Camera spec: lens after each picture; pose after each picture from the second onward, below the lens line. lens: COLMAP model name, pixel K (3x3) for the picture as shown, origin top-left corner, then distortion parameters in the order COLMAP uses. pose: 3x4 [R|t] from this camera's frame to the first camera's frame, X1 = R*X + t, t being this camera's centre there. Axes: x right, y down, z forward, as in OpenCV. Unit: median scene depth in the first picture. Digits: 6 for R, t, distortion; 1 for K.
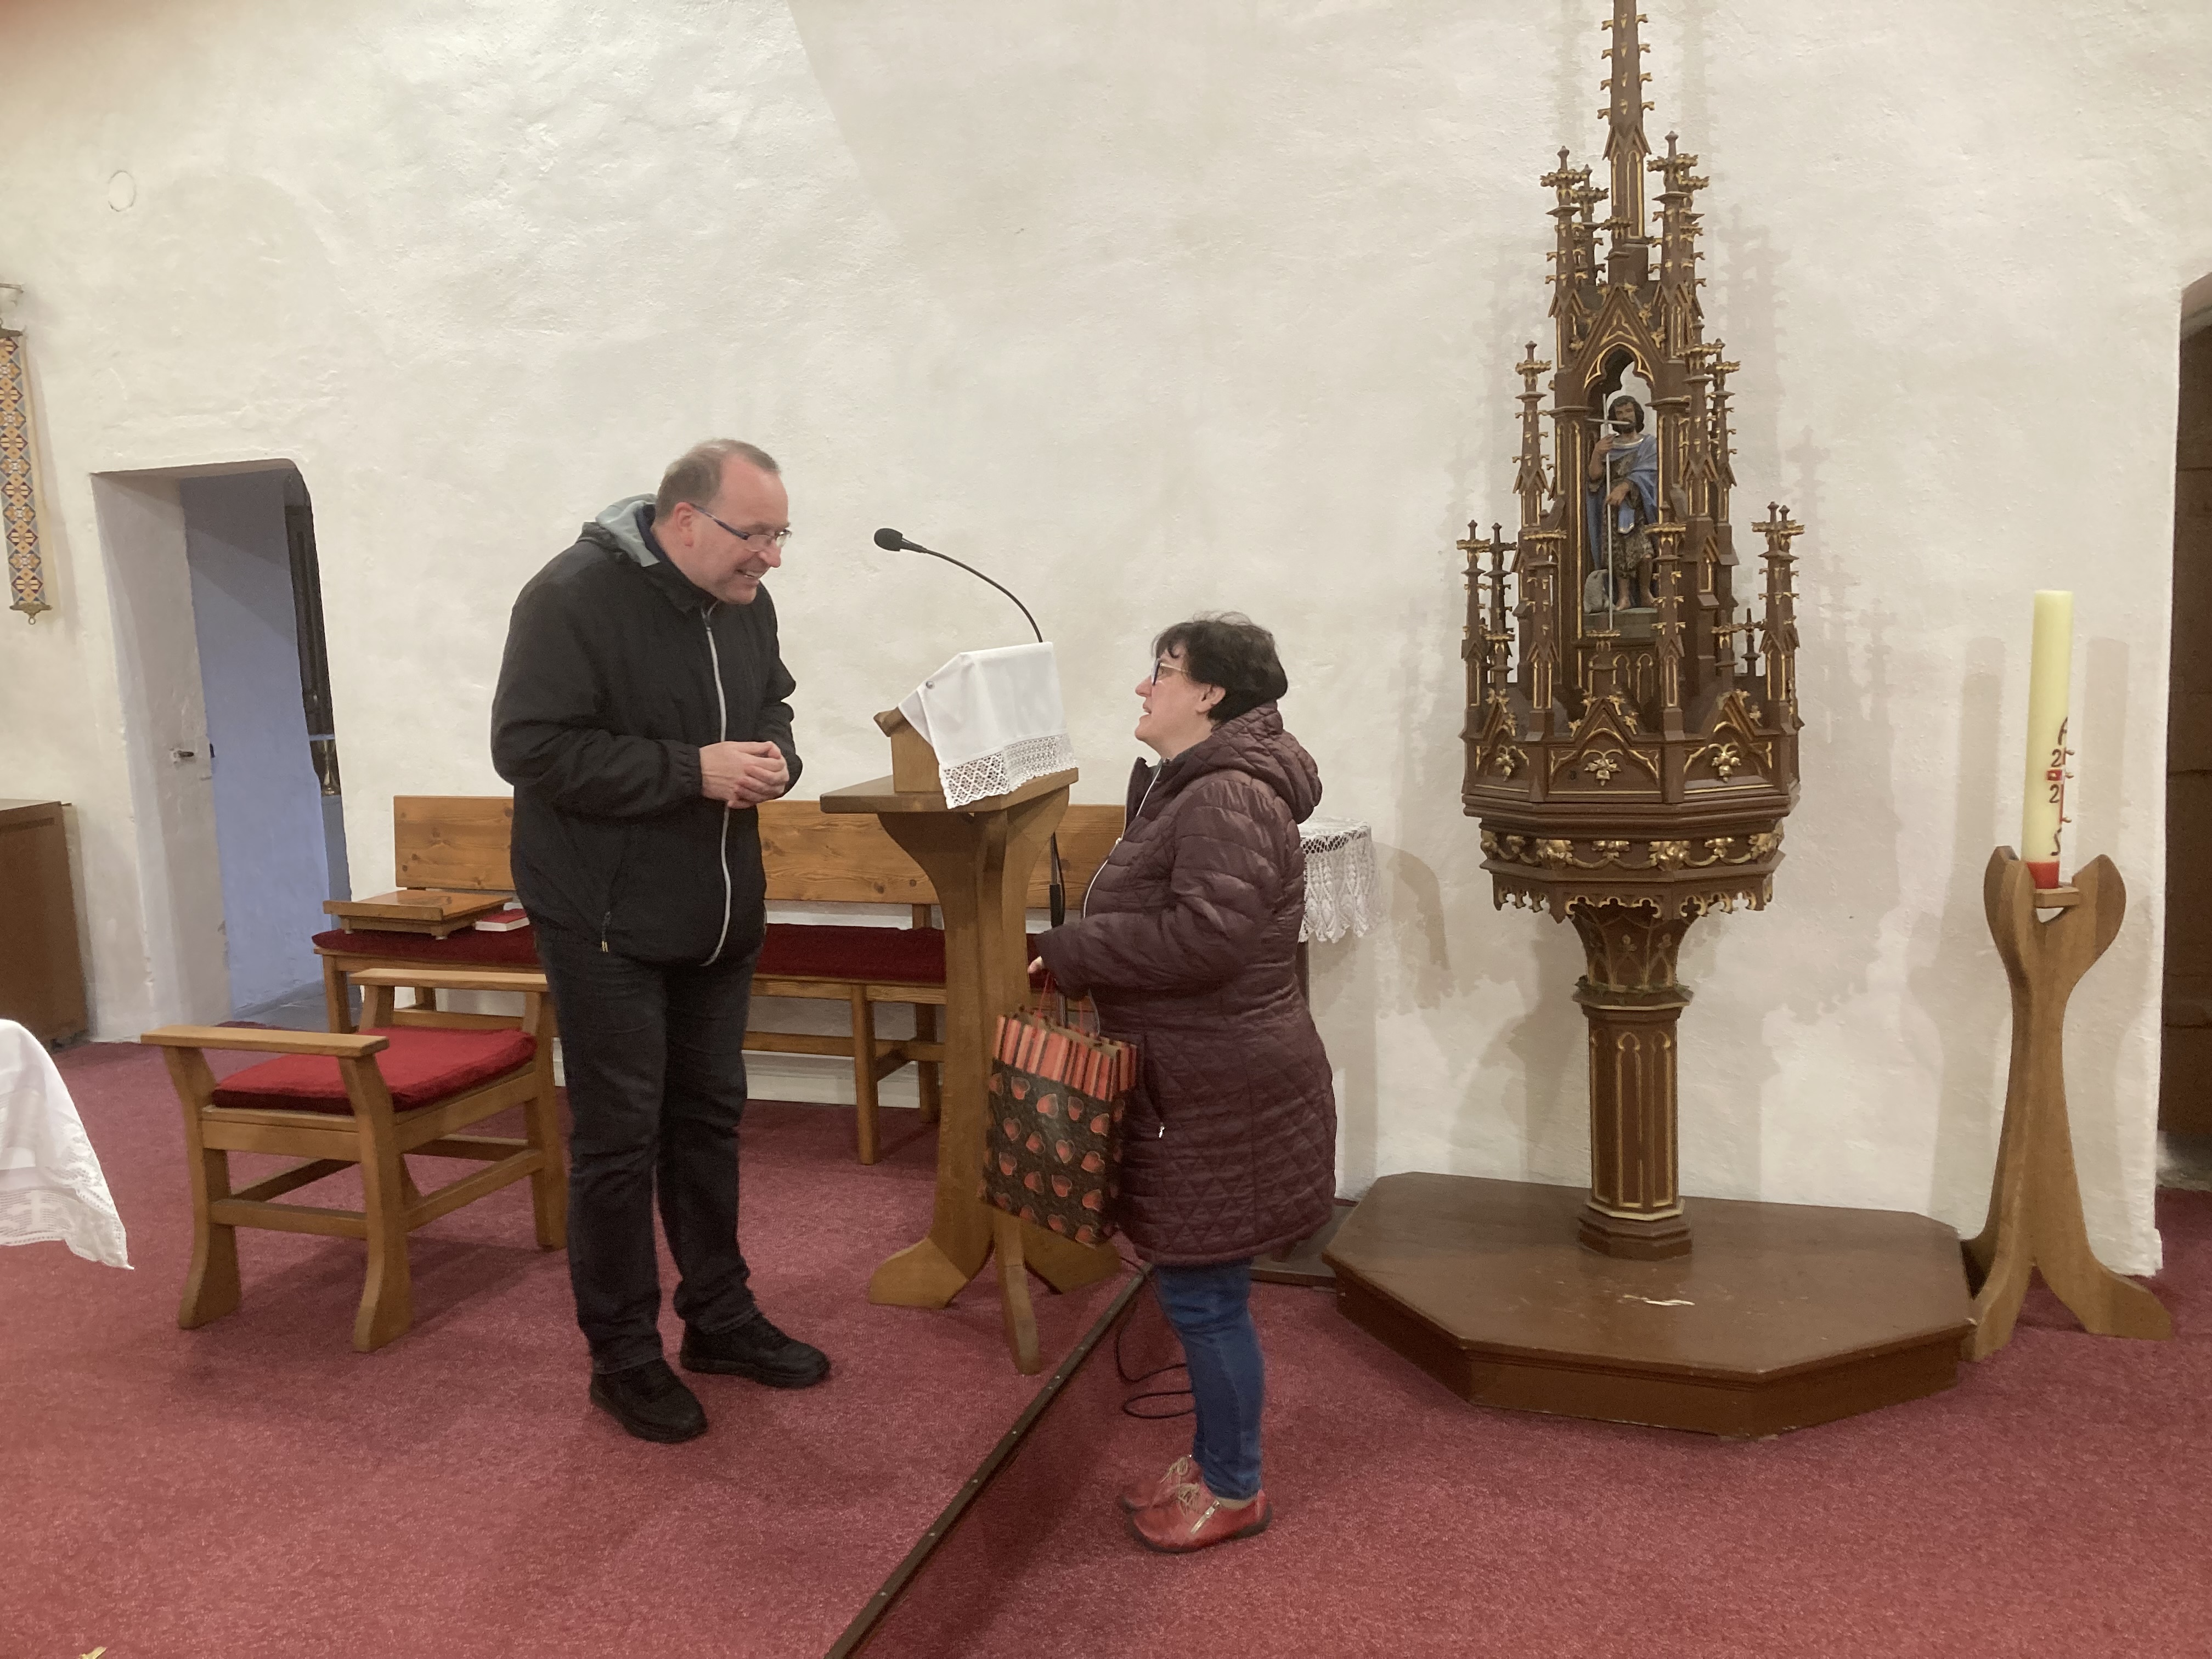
lens RADIAL K [[1823.7, 0, 1104.1], [0, 1823.7, 810.6], [0, 0, 1]] dist [0.012548, 0.013659]
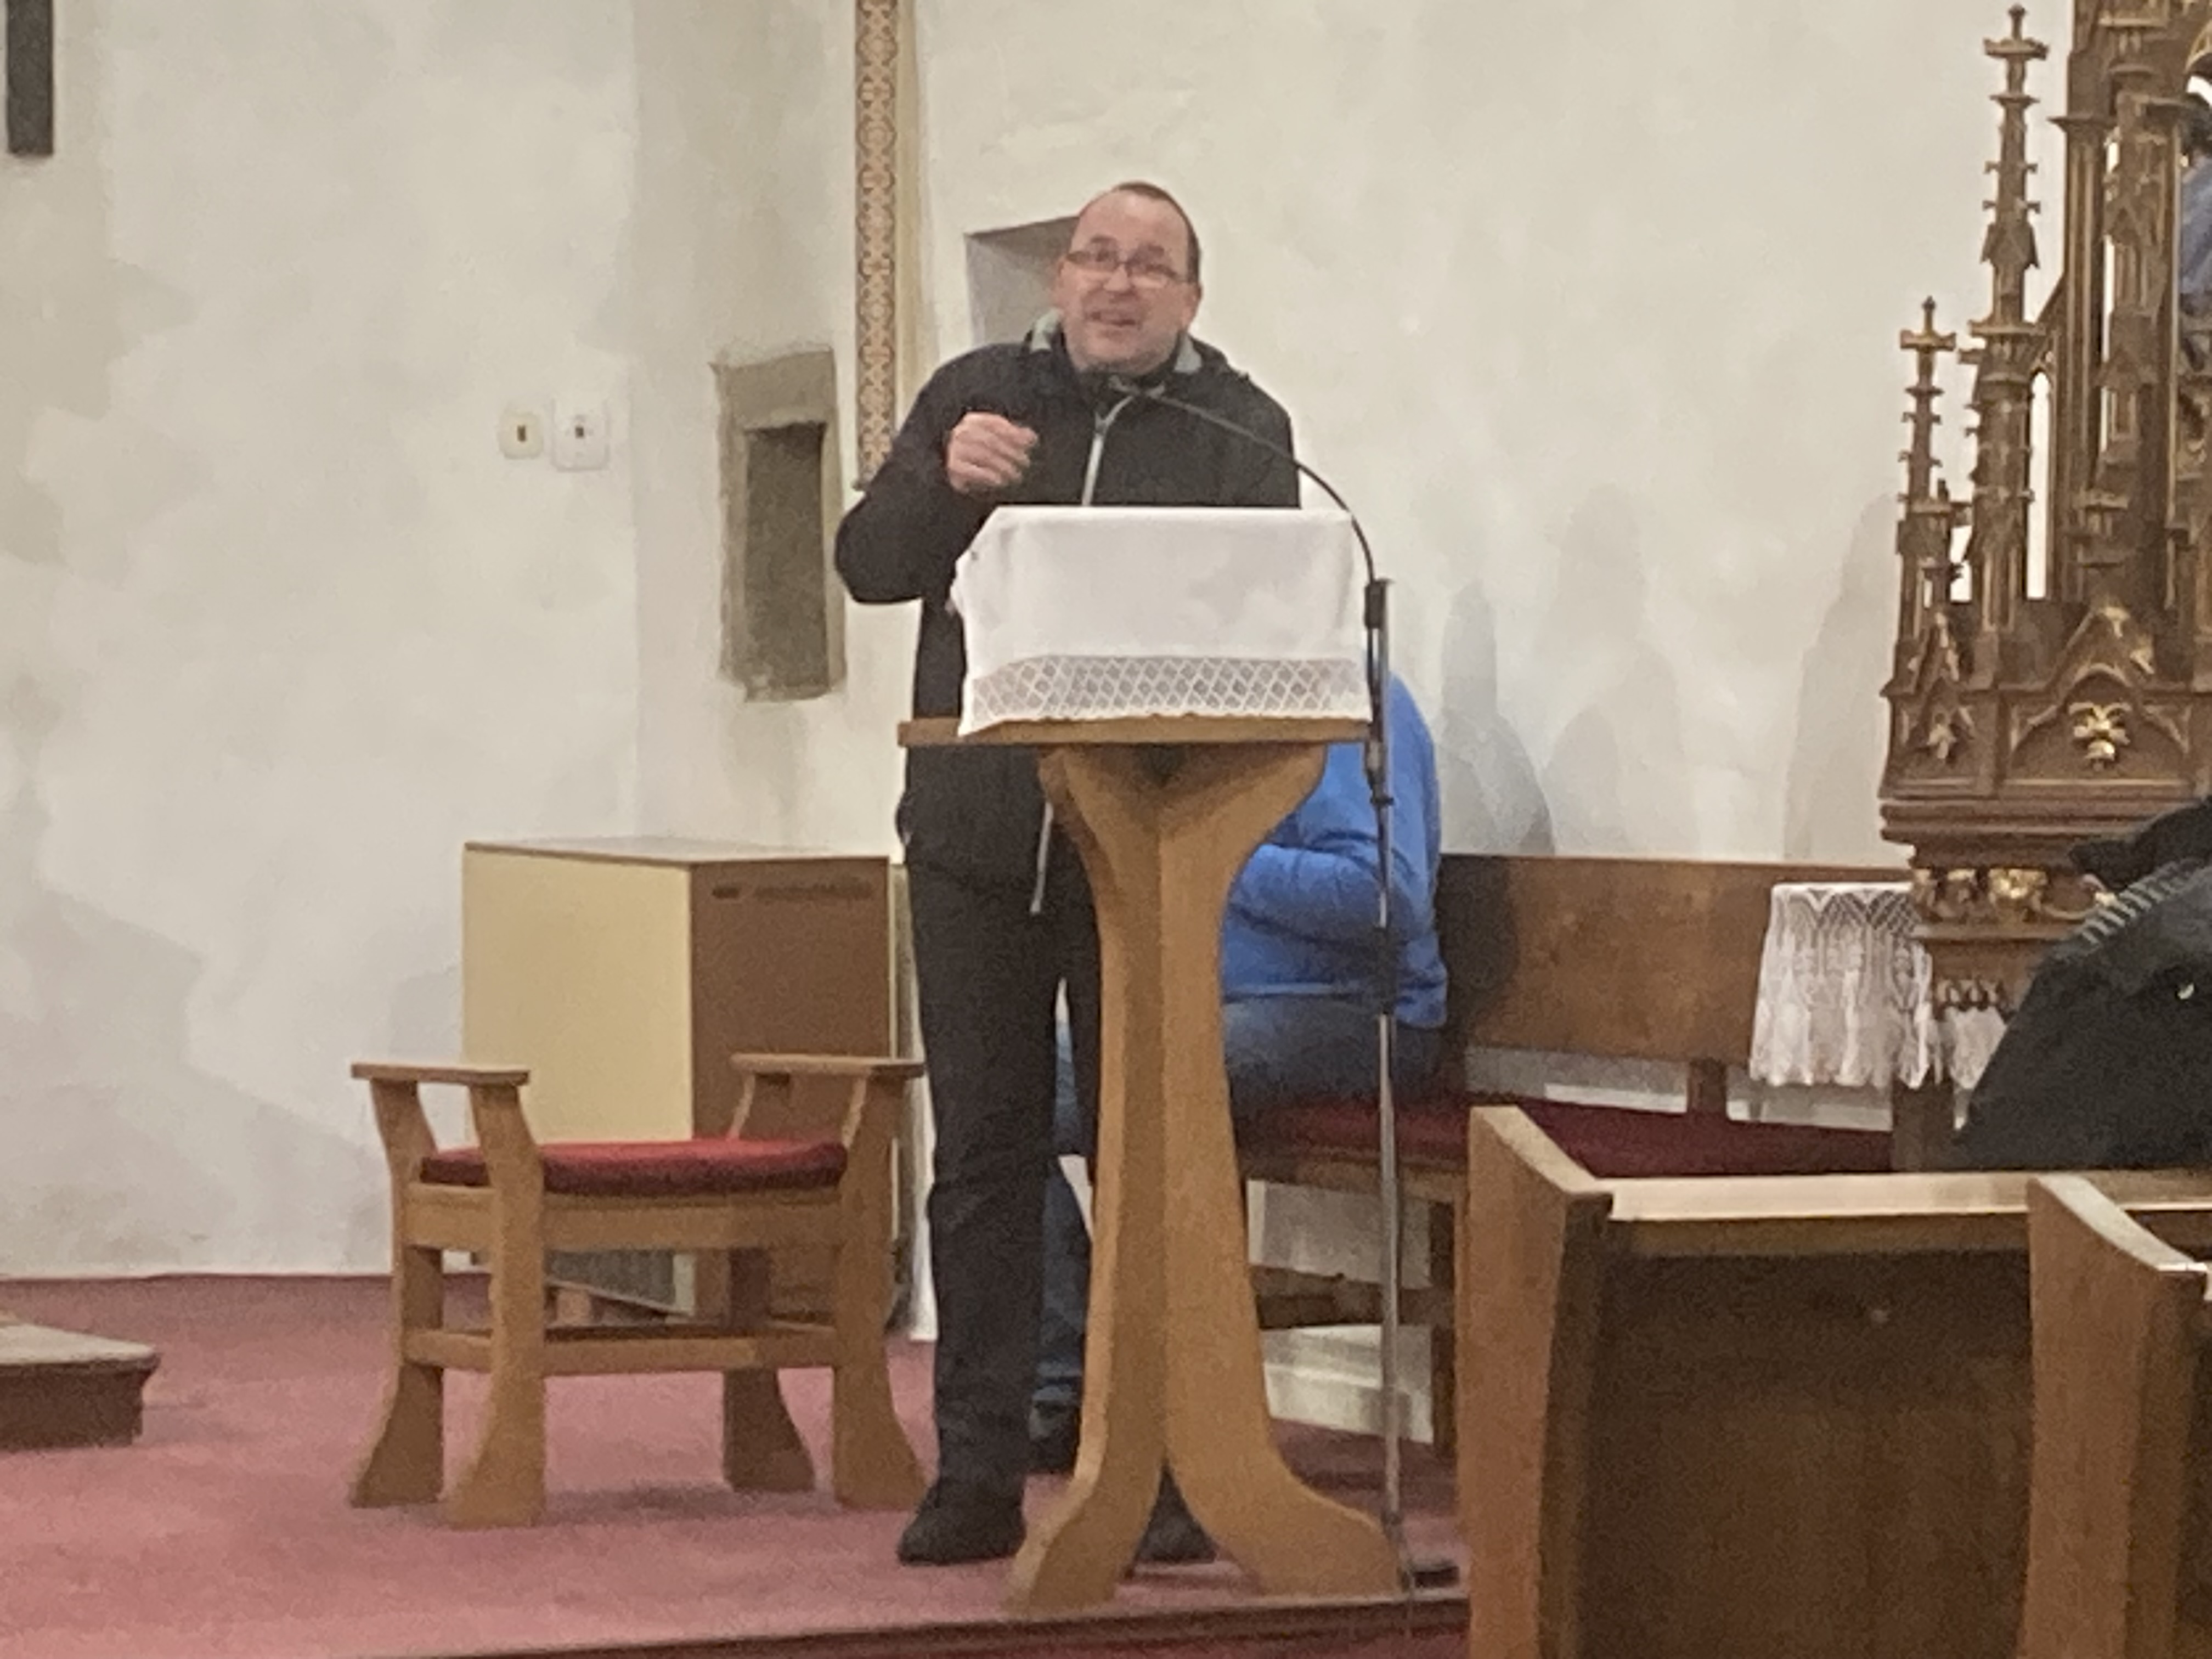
lens RADIAL K [[8607.5, 0, 1106.0], [0, 8607.5, 829.5], [0, 0, 1]] dist [0.145609, 1.874291]
pose [[0.688377, 0.040827, -0.724203, 1.939372], [-0.110811, 0.992614, -0.049371, 0.158404], [0.716839, 0.114235, 0.687817, -0.996479]]
